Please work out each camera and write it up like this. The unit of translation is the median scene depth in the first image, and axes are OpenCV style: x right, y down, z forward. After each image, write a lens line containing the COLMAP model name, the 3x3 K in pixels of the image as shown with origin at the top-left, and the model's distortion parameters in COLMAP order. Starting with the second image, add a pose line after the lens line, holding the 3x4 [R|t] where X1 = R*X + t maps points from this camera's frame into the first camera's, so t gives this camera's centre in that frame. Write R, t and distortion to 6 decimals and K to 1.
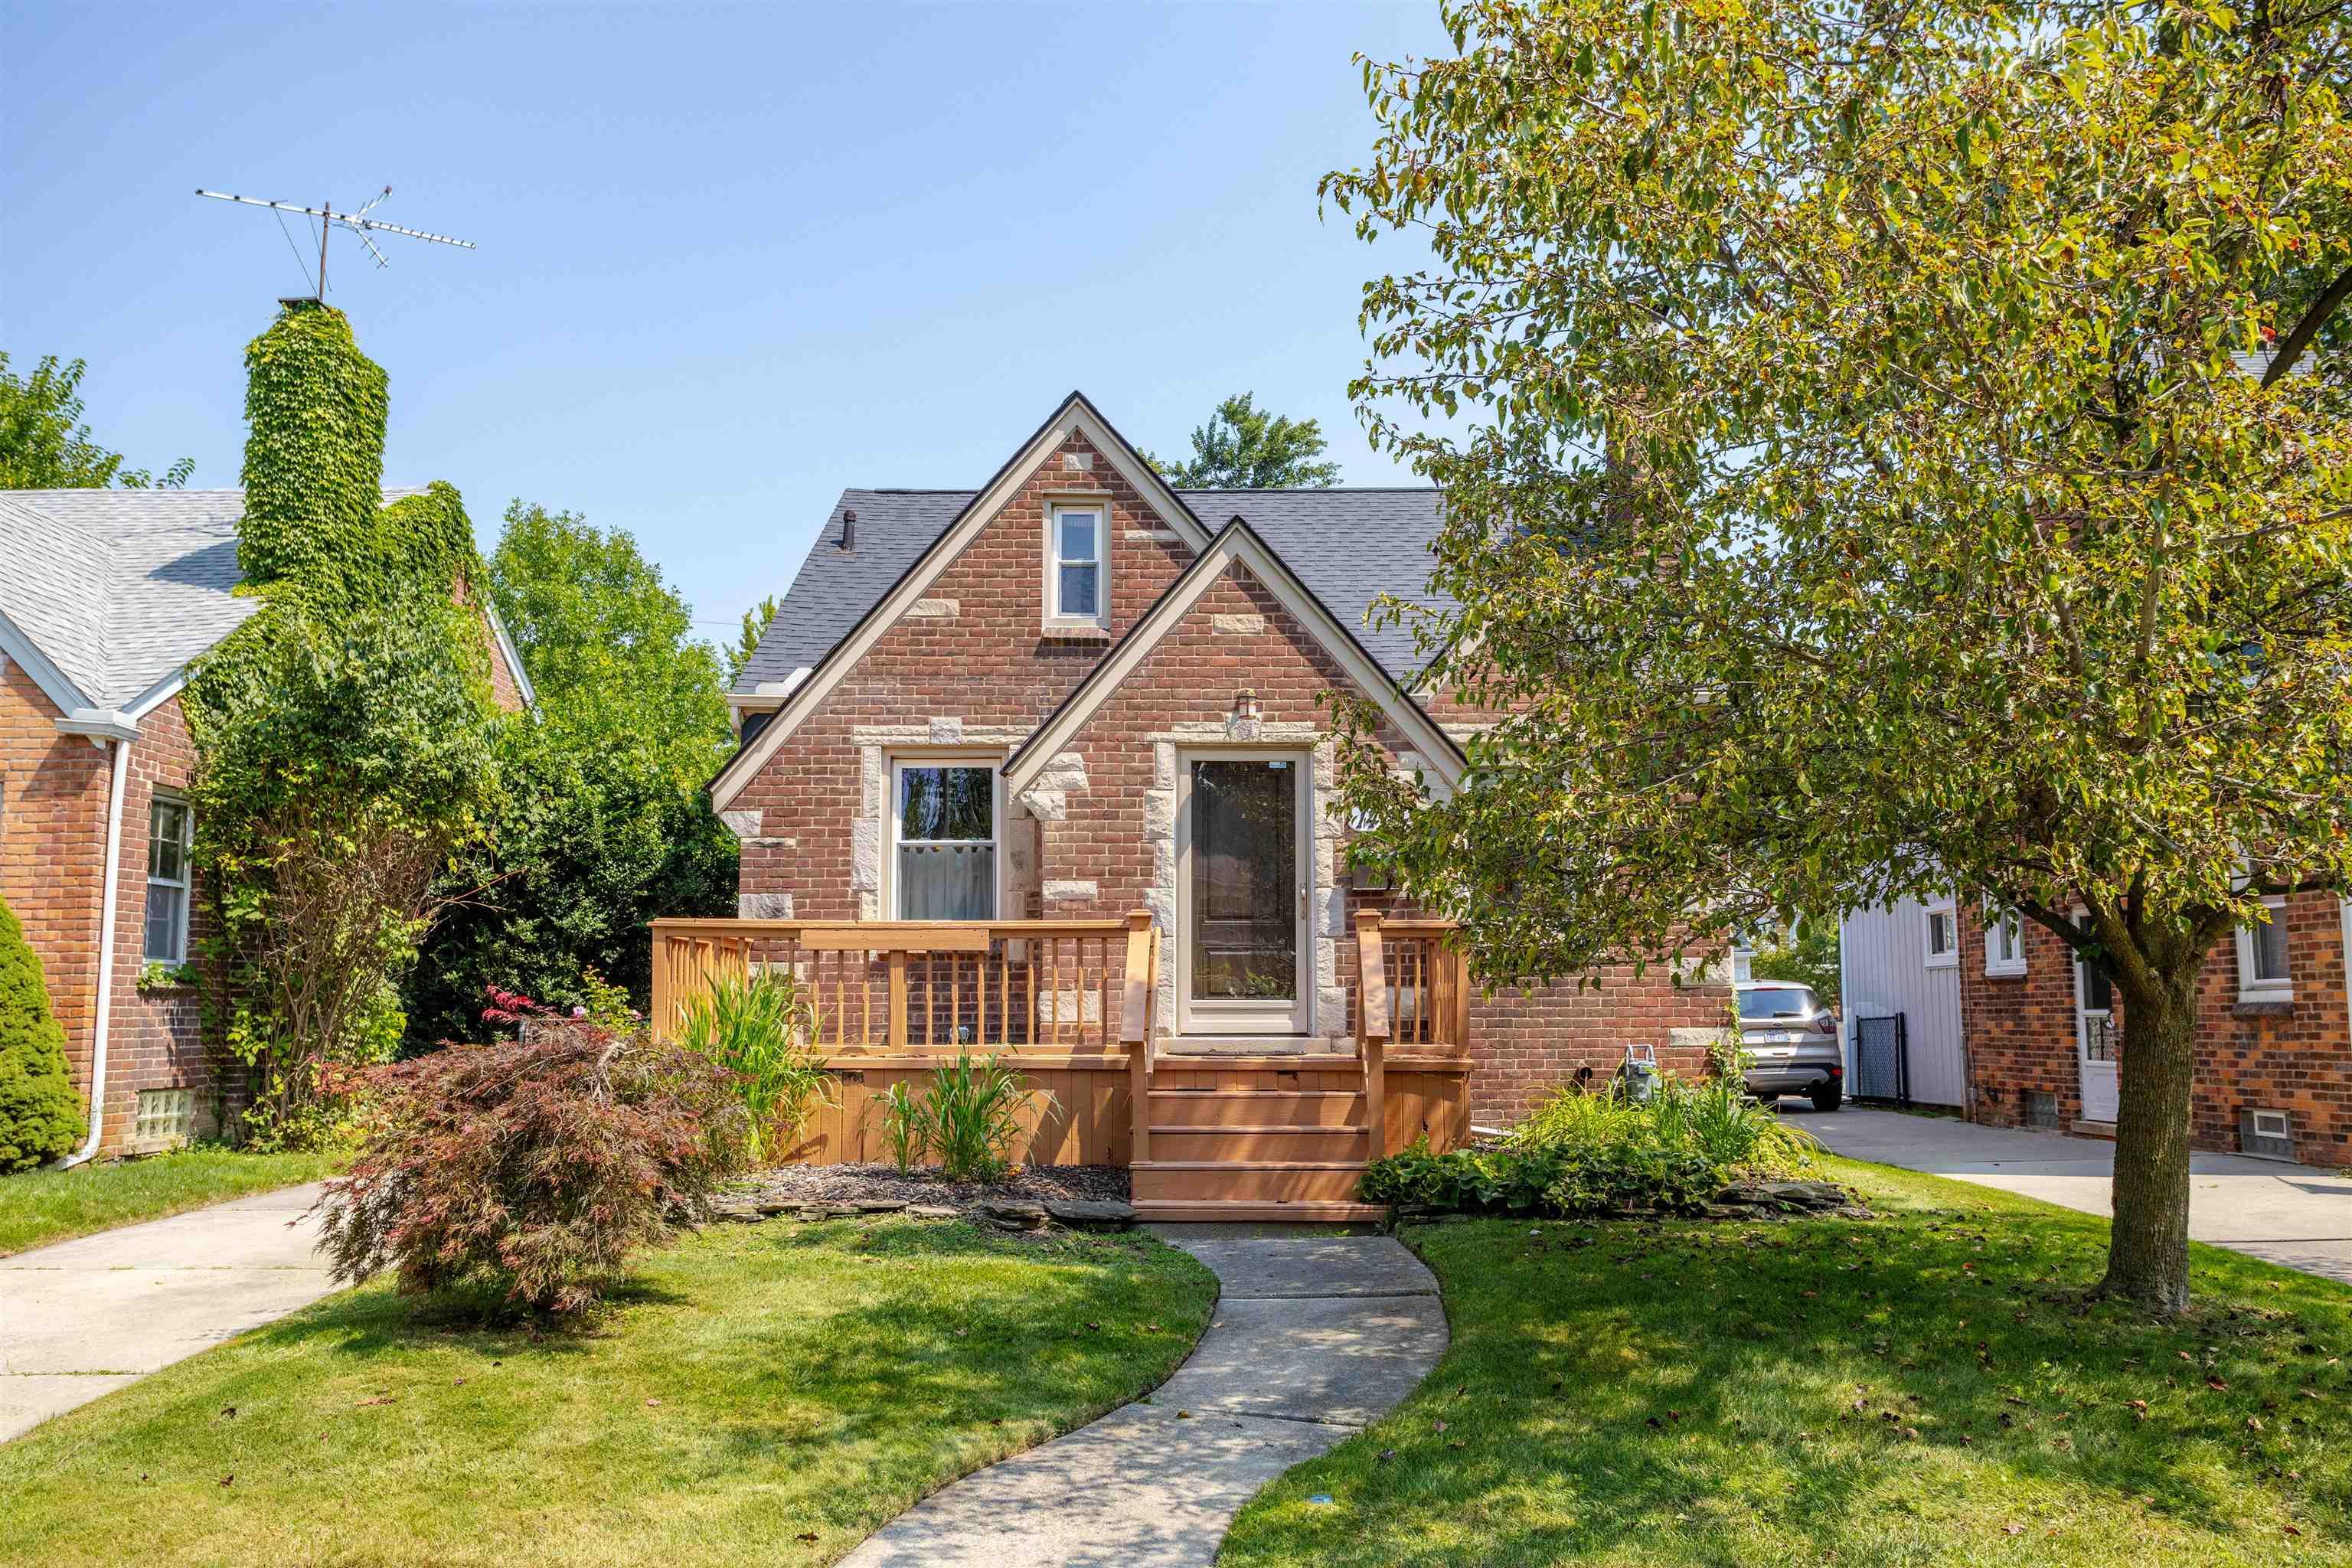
lens RADIAL K [[1764.8, 0, 1233.8], [0, 1764.8, 958.2], [0, 0, 1]] dist [0.006231, 0.002014]
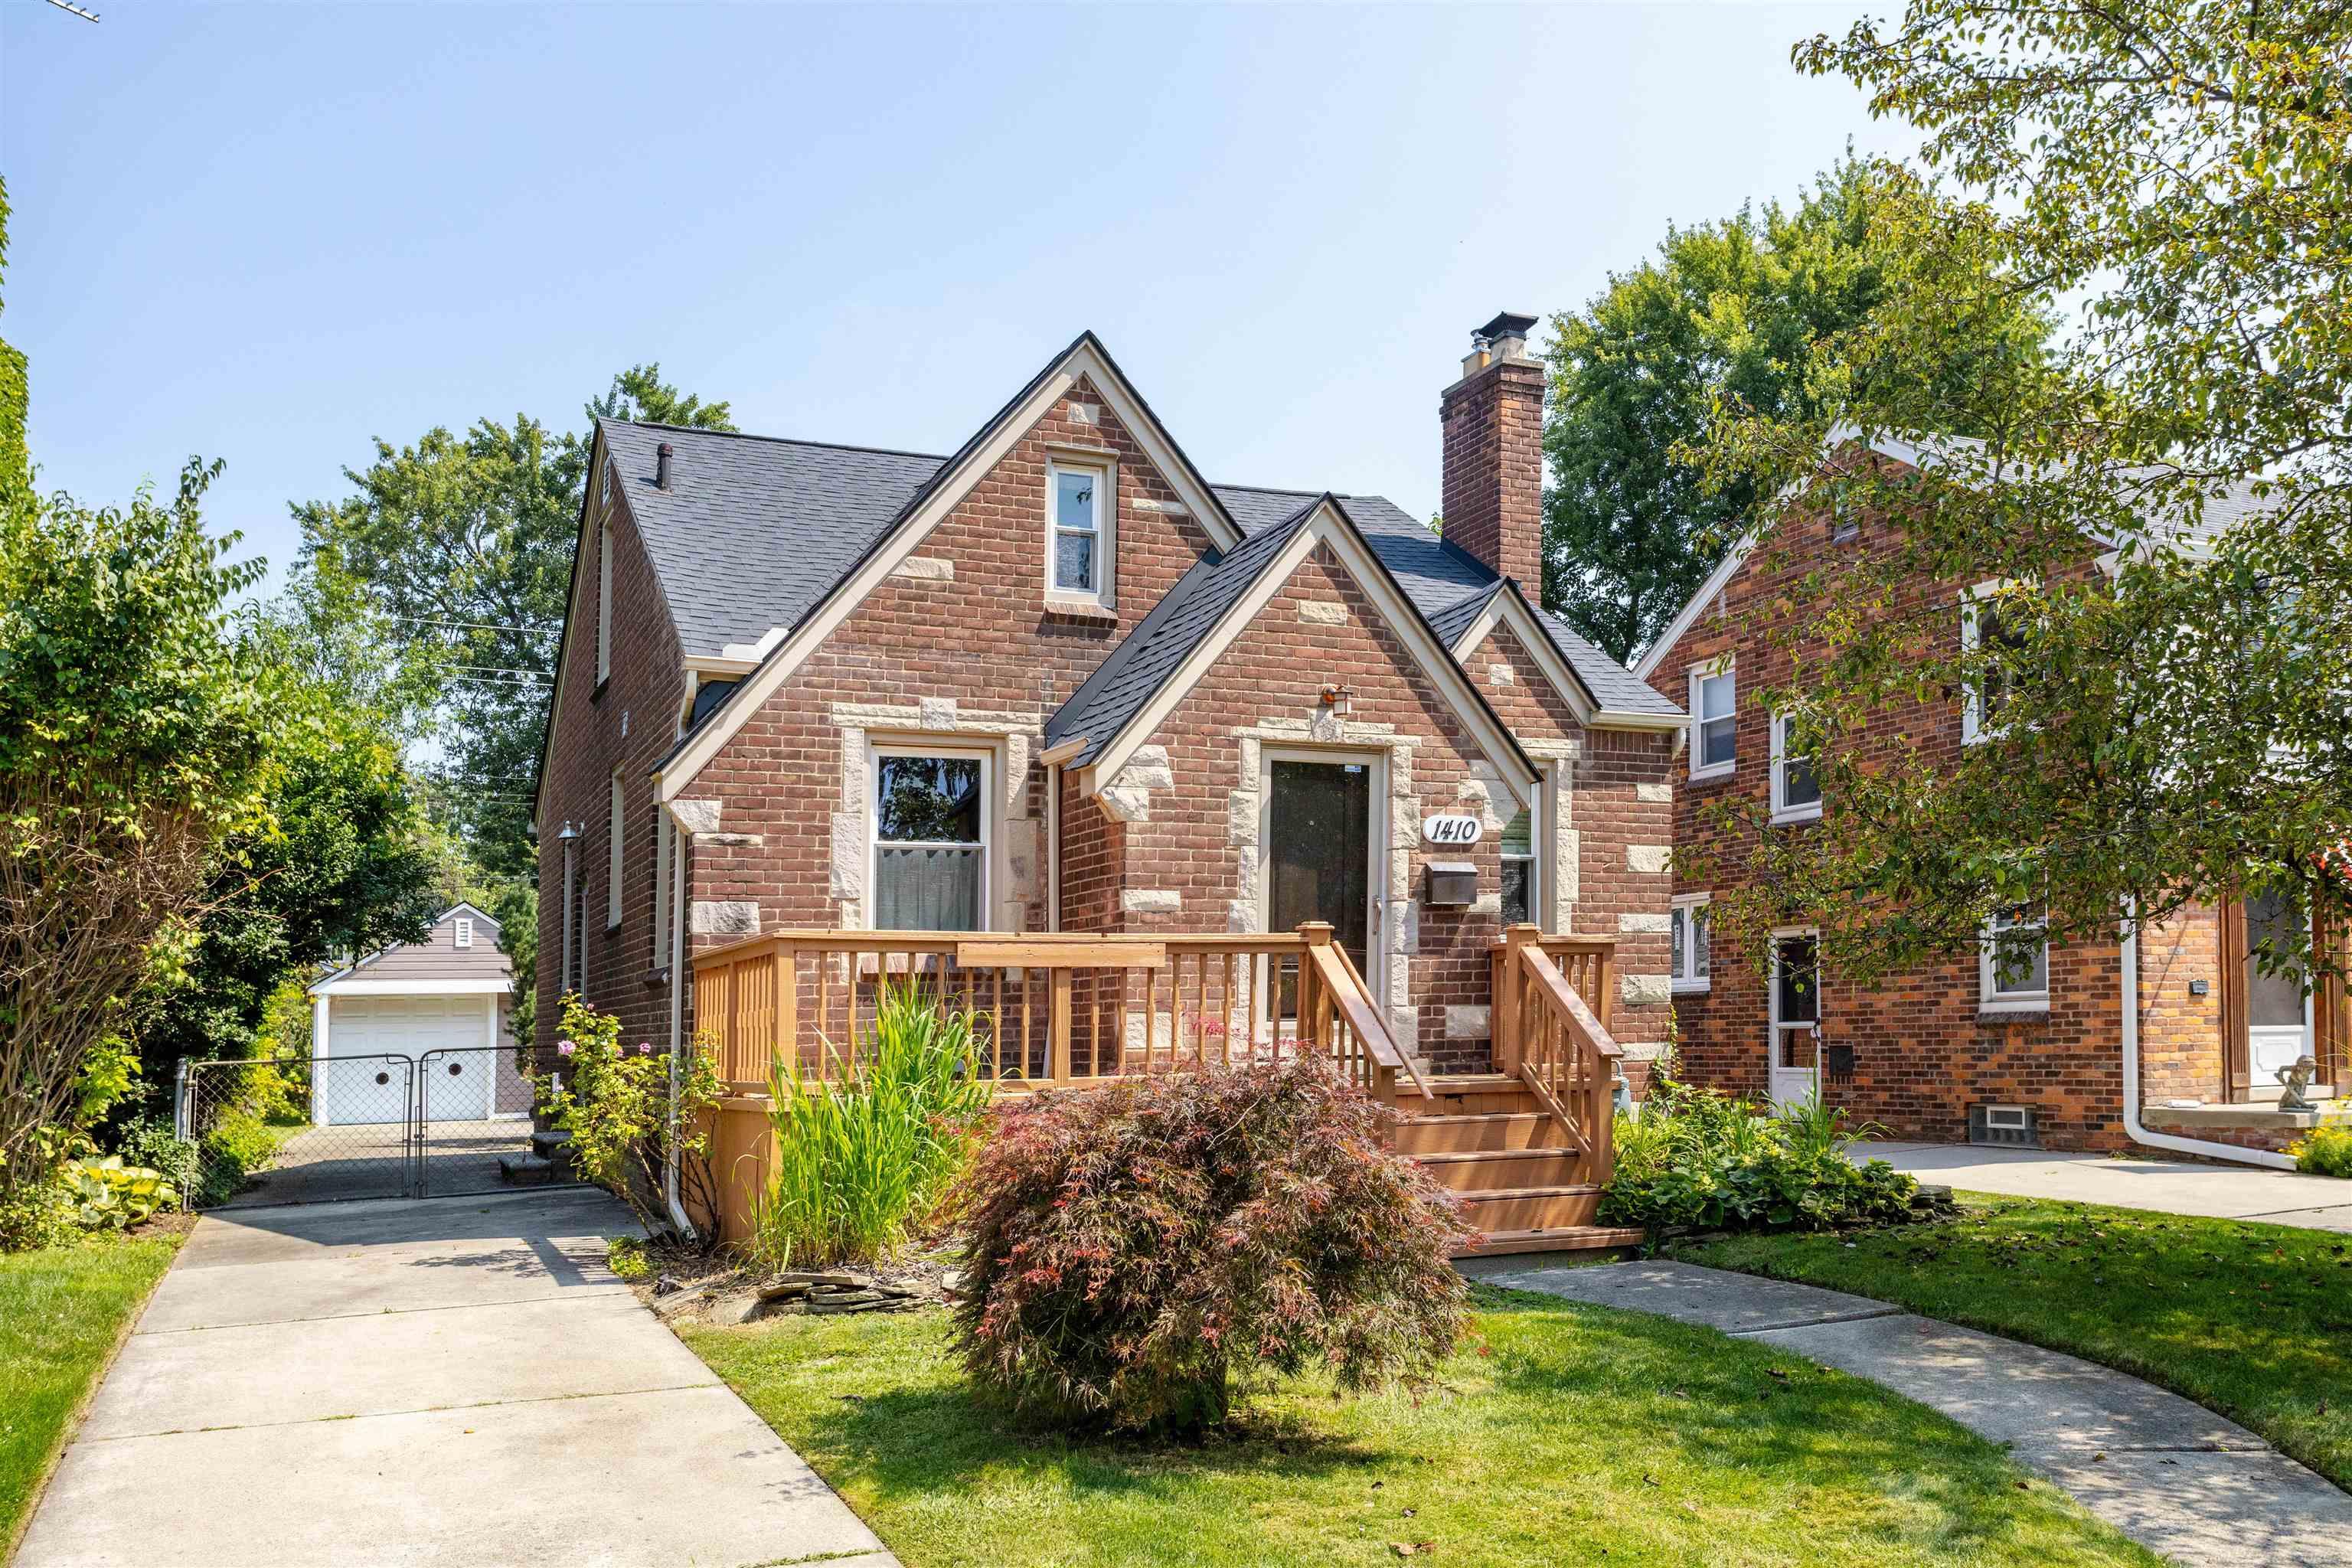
lens RADIAL K [[1757.4, 0, 1160.5], [0, 1757.4, 1077.8], [0, 0, 1]] dist [0.004701, 0.003272]
pose [[0.925493, -0.026229, 0.377856, -0.392088], [0.006380, 0.998537, 0.053686, 0.002873], [-0.378712, -0.047276, 0.924307, 0.158724]]
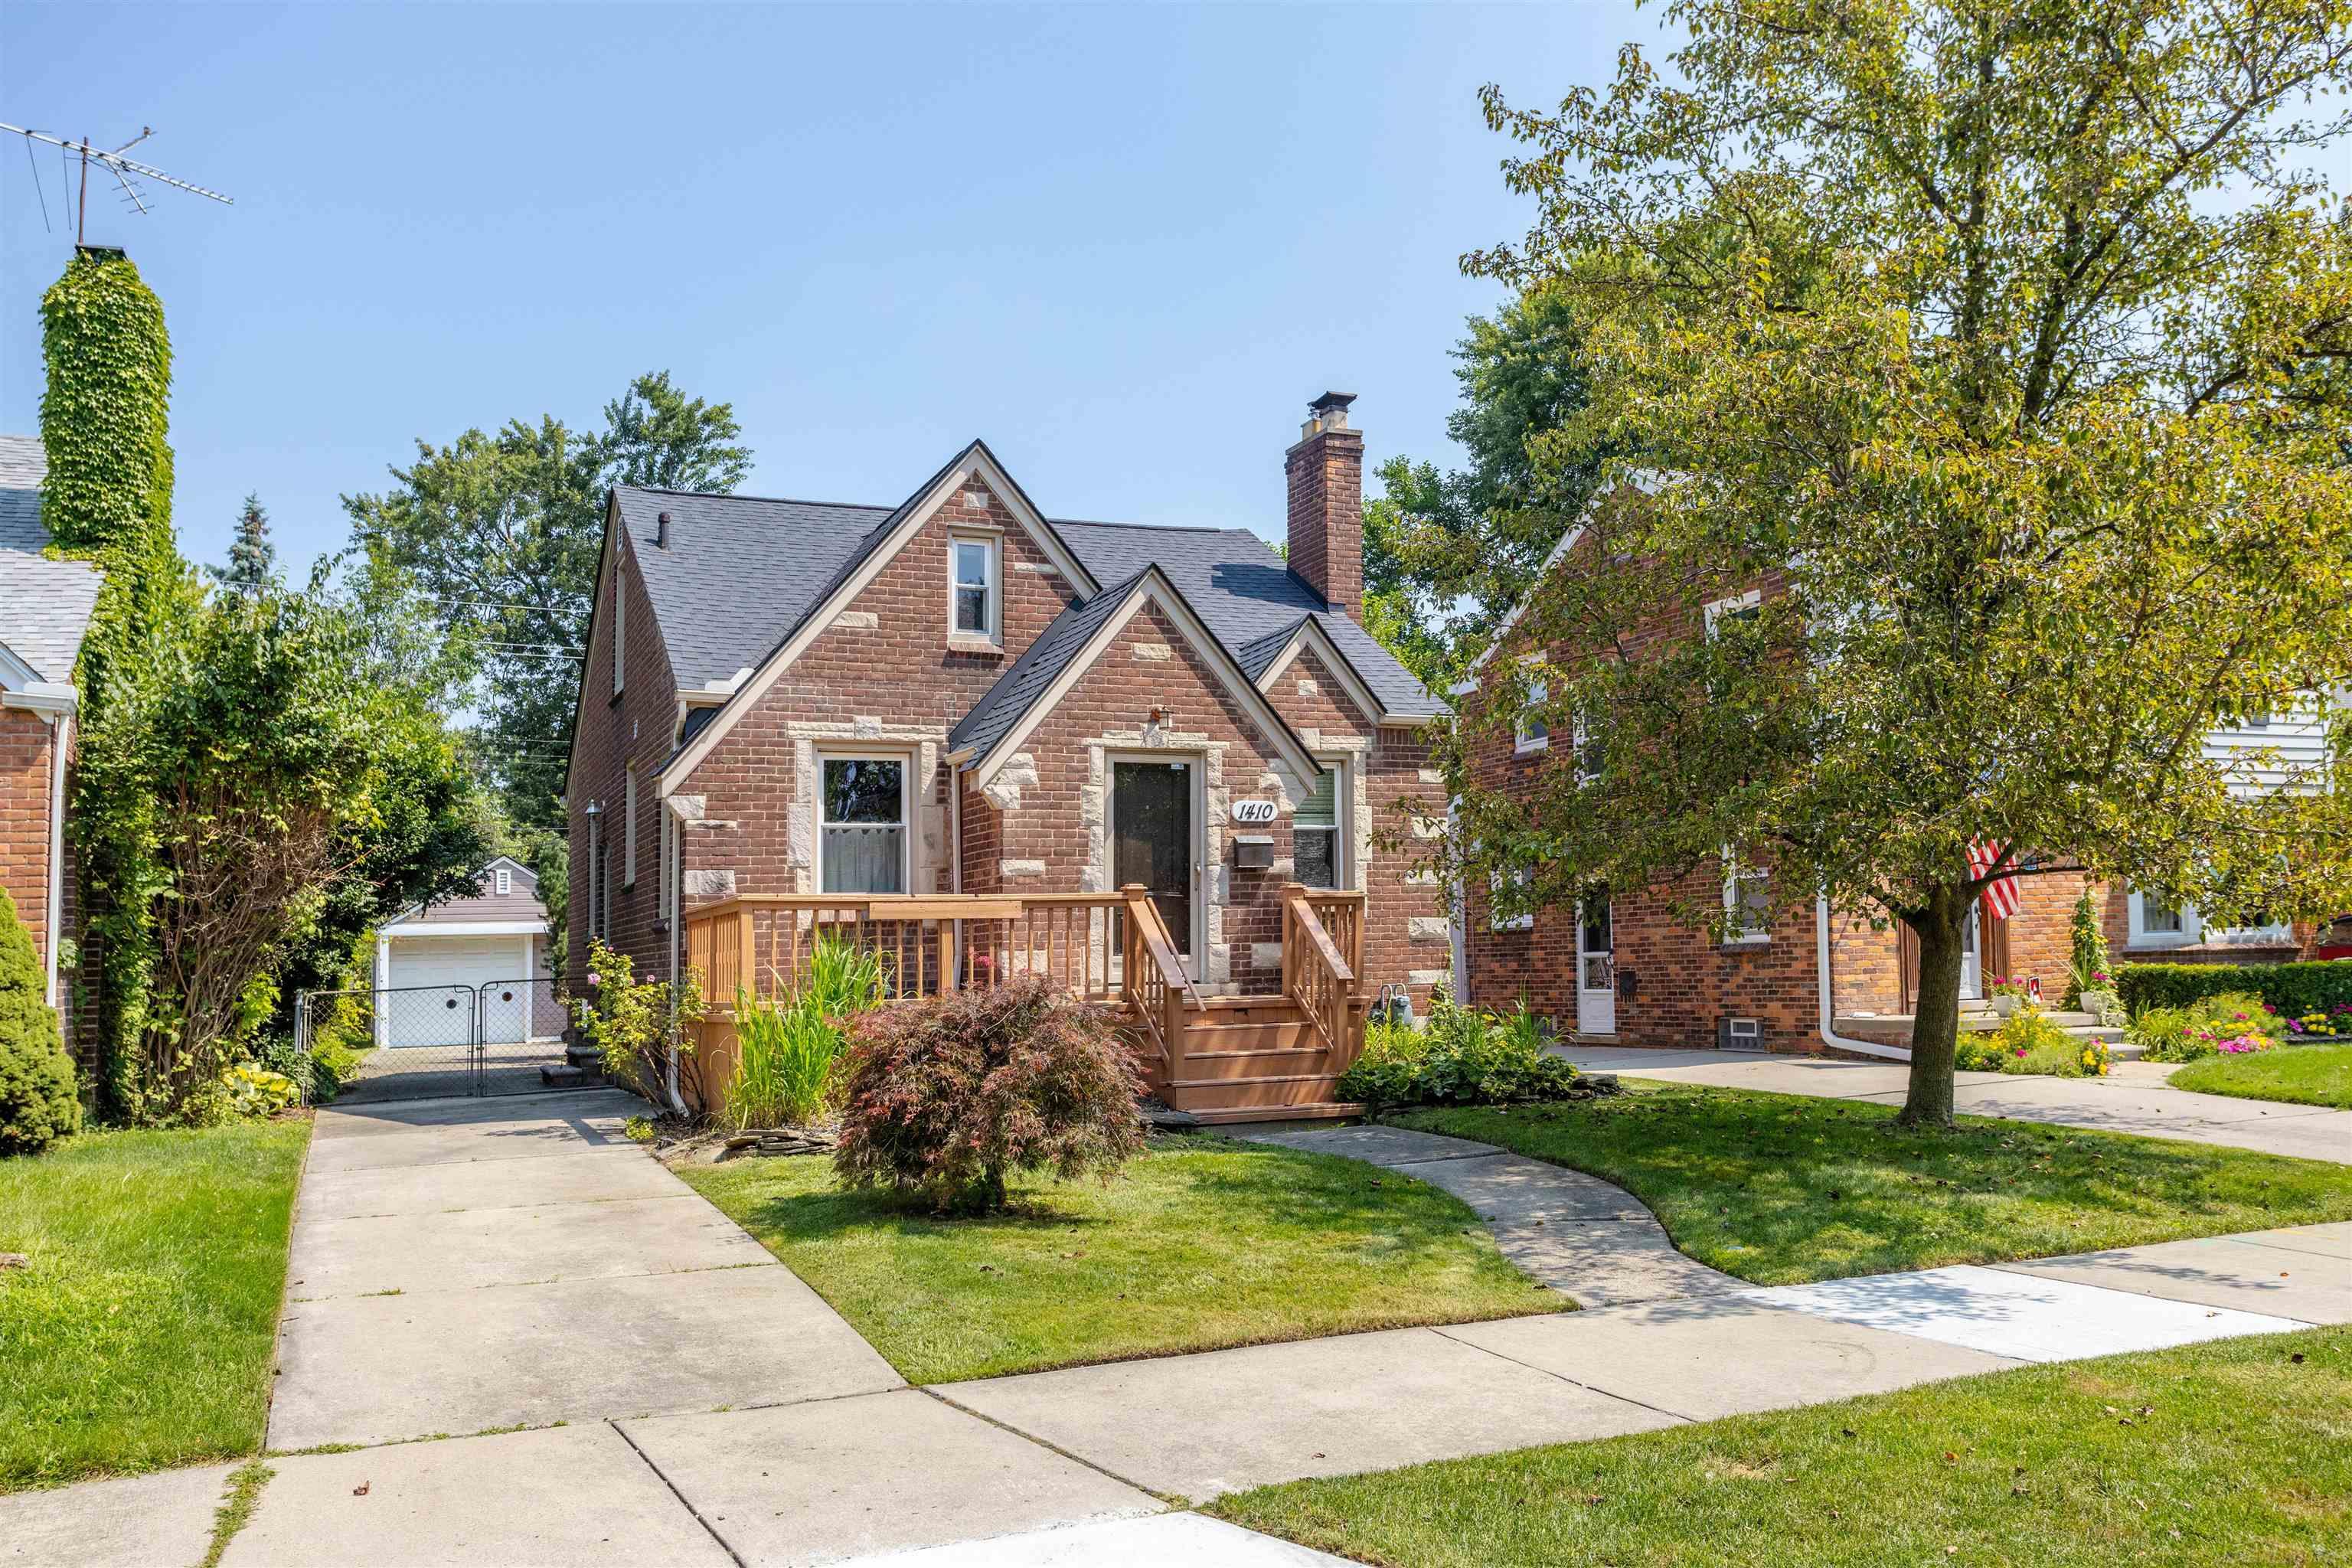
lens RADIAL K [[1670.5, 0, 1146.0], [0, 1670.5, 1029.8], [0, 0, 1]] dist [0.002408, 0.005109]
pose [[0.927504, -0.037475, 0.371931, -0.408698], [0.013113, 0.997612, 0.067816, -0.003887], [-0.373584, -0.058022, 0.925780, -0.090143]]
